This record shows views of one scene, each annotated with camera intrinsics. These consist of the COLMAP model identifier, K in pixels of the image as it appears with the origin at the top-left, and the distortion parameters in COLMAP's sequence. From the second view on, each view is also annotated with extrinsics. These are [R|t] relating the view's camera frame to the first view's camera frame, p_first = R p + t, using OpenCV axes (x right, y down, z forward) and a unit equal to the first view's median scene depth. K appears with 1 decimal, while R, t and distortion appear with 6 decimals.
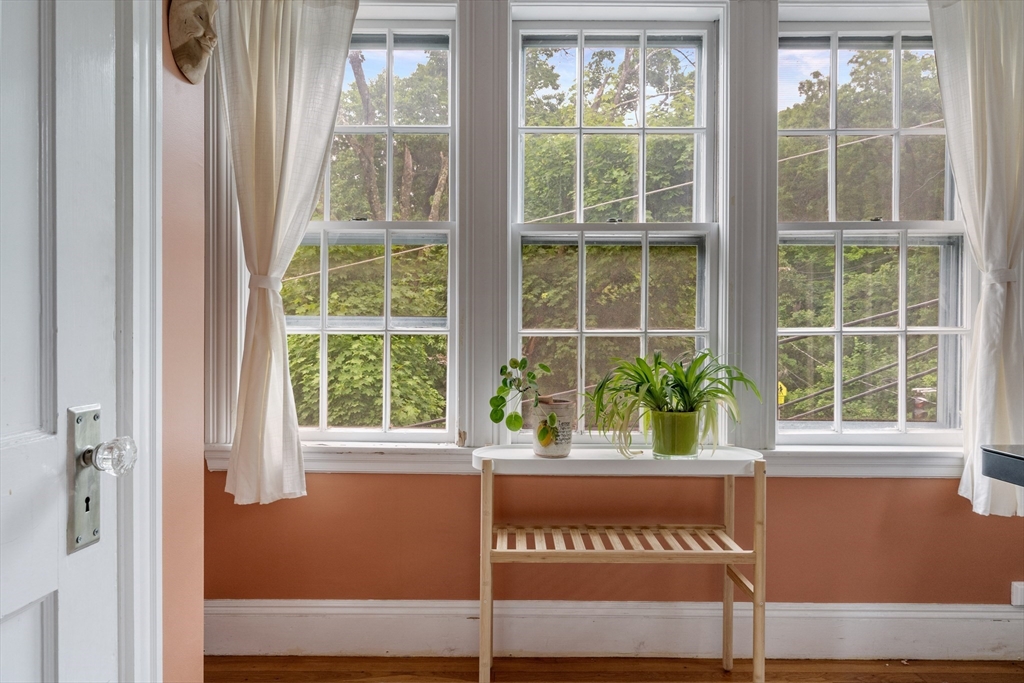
lens RADIAL K [[656.7, 0, 512.0], [0, 656.7, 341.5], [0, 0, 1]] dist [0.003768, 0.003027]
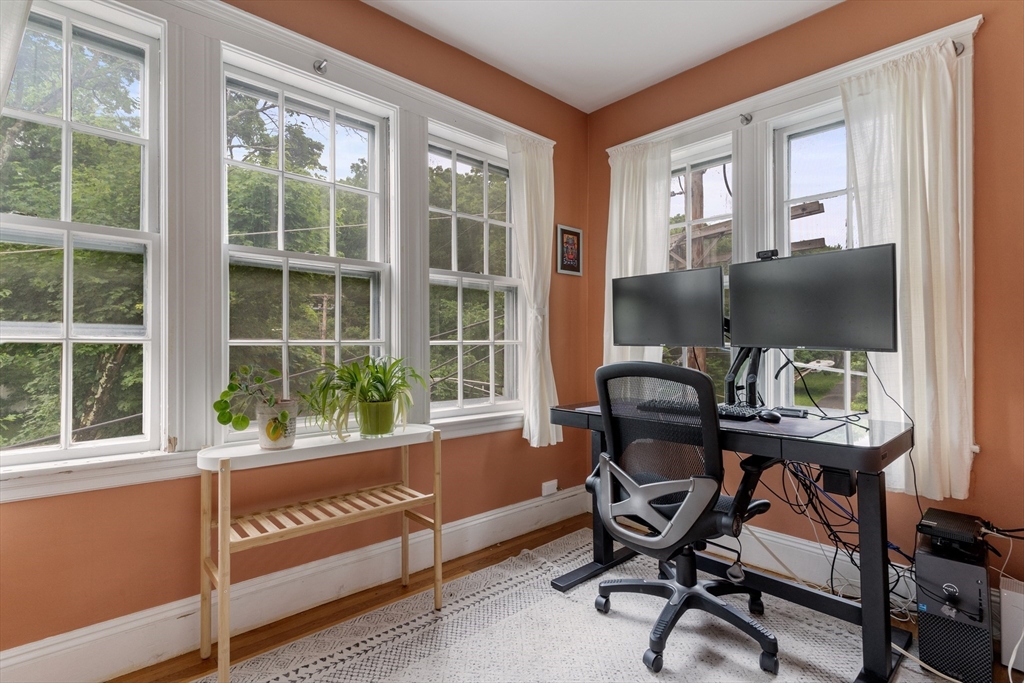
lens RADIAL K [[490.2, 0, 509.8], [0, 490.2, 338.5], [0, 0, 1]] dist [0.004819, -0.000146]
pose [[0.740166, 0.010509, 0.672342, -0.208879], [0.002469, 0.999829, -0.018347, -0.003419], [-0.672420, 0.015240, 0.740013, 0.070462]]
